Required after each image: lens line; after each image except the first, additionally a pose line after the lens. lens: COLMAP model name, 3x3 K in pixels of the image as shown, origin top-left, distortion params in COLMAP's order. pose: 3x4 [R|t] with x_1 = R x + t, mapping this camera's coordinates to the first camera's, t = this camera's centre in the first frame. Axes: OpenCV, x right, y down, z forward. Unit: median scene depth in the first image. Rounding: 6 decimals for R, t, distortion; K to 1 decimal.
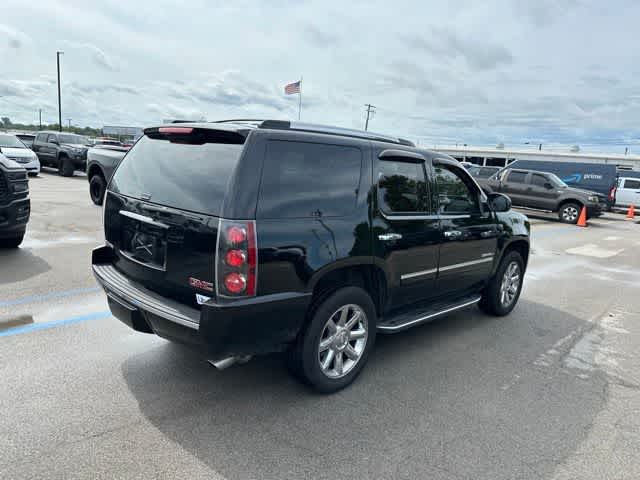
lens RADIAL K [[453.1, 0, 320.9], [0, 453.1, 246.6], [0, 0, 1]] dist [0.034667, -0.040262]
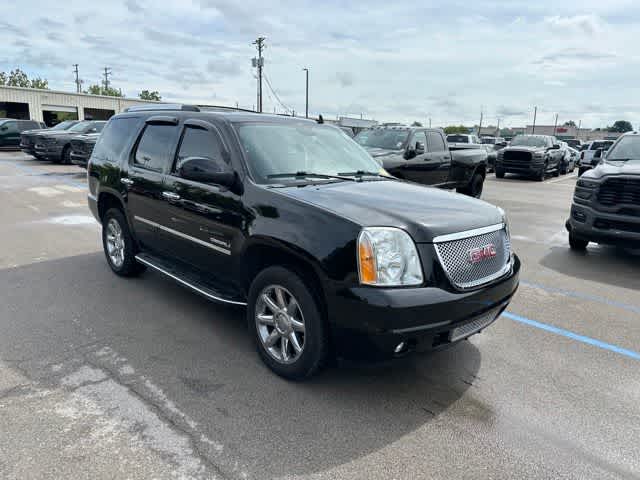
lens RADIAL K [[453.1, 0, 318.1], [0, 453.1, 242.2], [0, 0, 1]] dist [0.034667, -0.040262]
pose [[-0.037883, 0.131524, -0.990589, 1.184009], [-0.235895, 0.962107, 0.136764, -0.133047], [0.971040, 0.238855, -0.005422, 1.247902]]
